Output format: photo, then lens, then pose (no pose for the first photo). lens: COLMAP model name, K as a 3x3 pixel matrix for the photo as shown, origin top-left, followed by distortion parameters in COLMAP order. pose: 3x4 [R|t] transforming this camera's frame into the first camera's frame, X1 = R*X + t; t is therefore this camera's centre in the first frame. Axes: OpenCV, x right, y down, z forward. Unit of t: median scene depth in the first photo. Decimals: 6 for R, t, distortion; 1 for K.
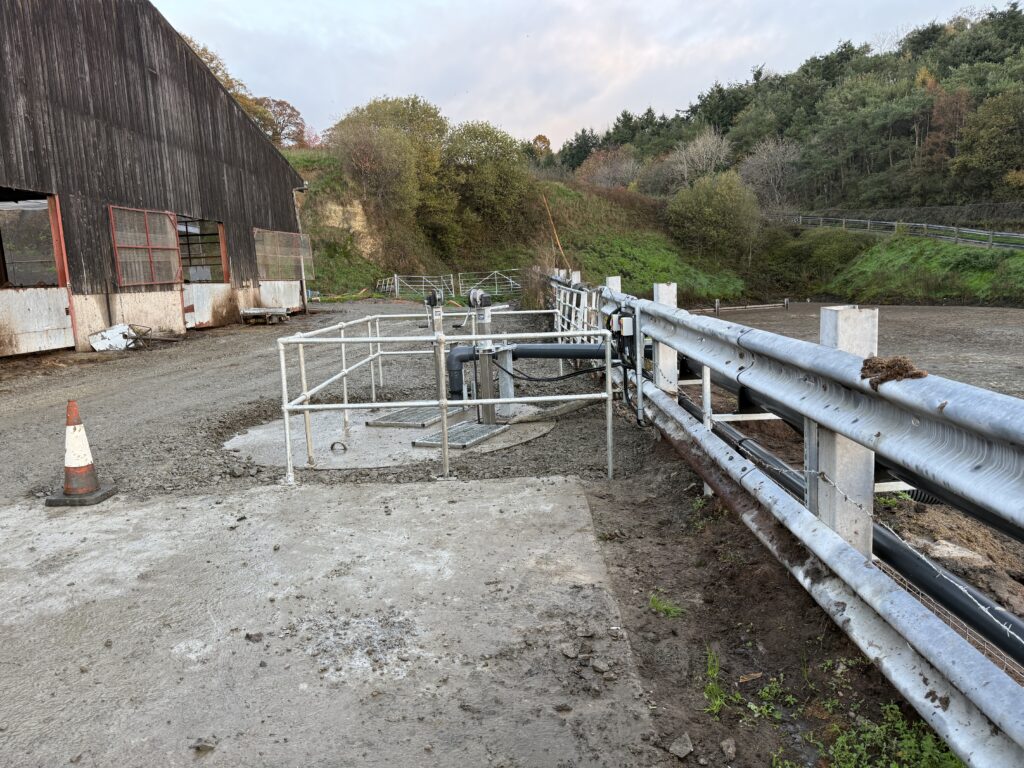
lens RADIAL K [[717.6, 0, 517.0], [0, 717.6, 386.3], [0, 0, 1]] dist [0.045236, -0.056045]
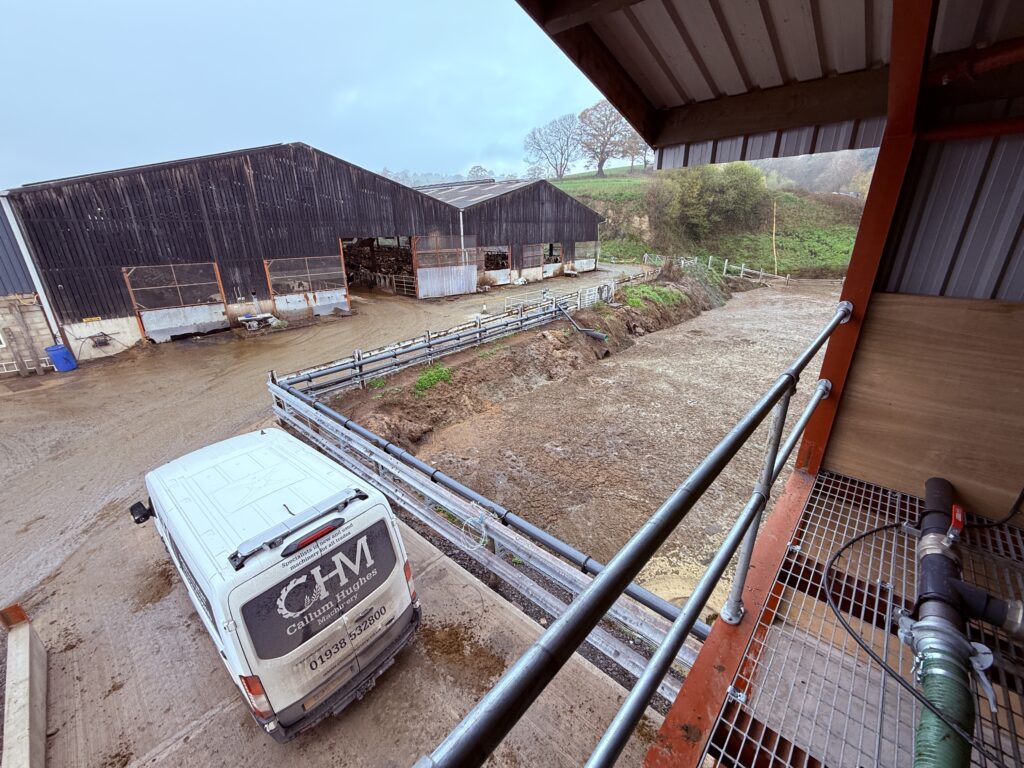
lens RADIAL K [[415.7, 0, 512.6], [0, 415.7, 382.8], [0, 0, 1]] dist [0.000508, -0.000014]
pose [[0.780772, 0.252858, -0.571365, 0.229476], [-0.119794, 0.958069, 0.260295, -0.032932], [0.613224, -0.134785, 0.778324, -0.233839]]
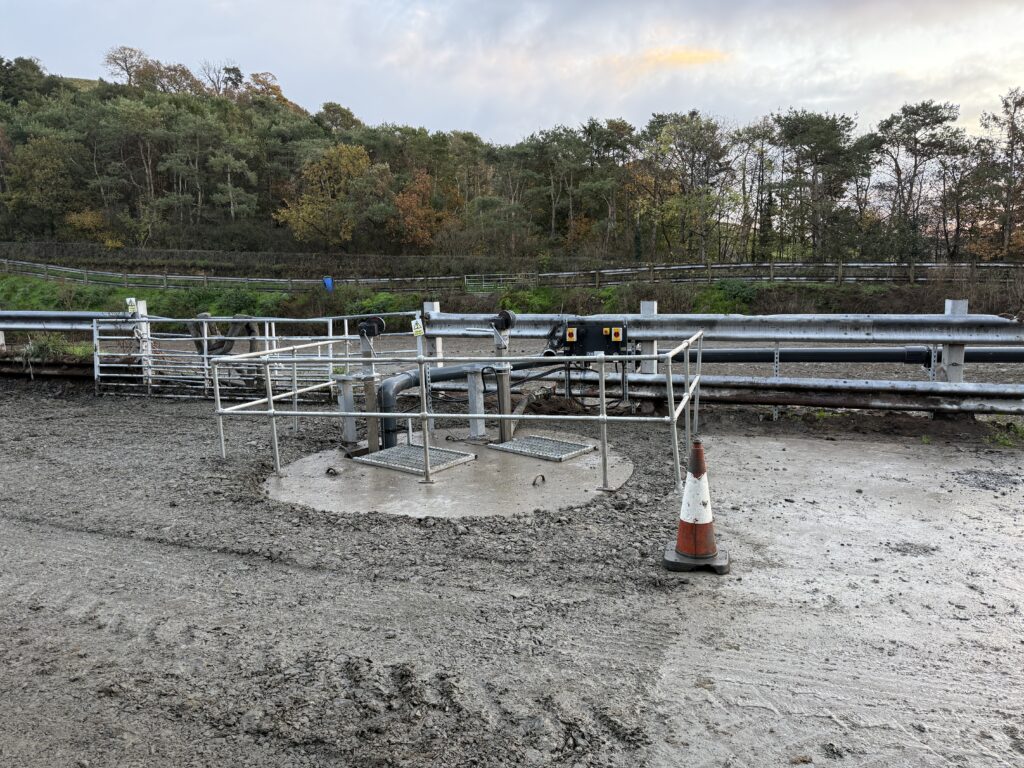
lens RADIAL K [[715.2, 0, 510.4], [0, 715.2, 387.9], [0, 0, 1]] dist [0.101182, -0.141796]
pose [[0.322991, -0.115540, 0.939323, -0.123965], [0.163913, 0.984350, 0.064716, -0.010854], [-0.932099, 0.133064, 0.336875, 0.077877]]
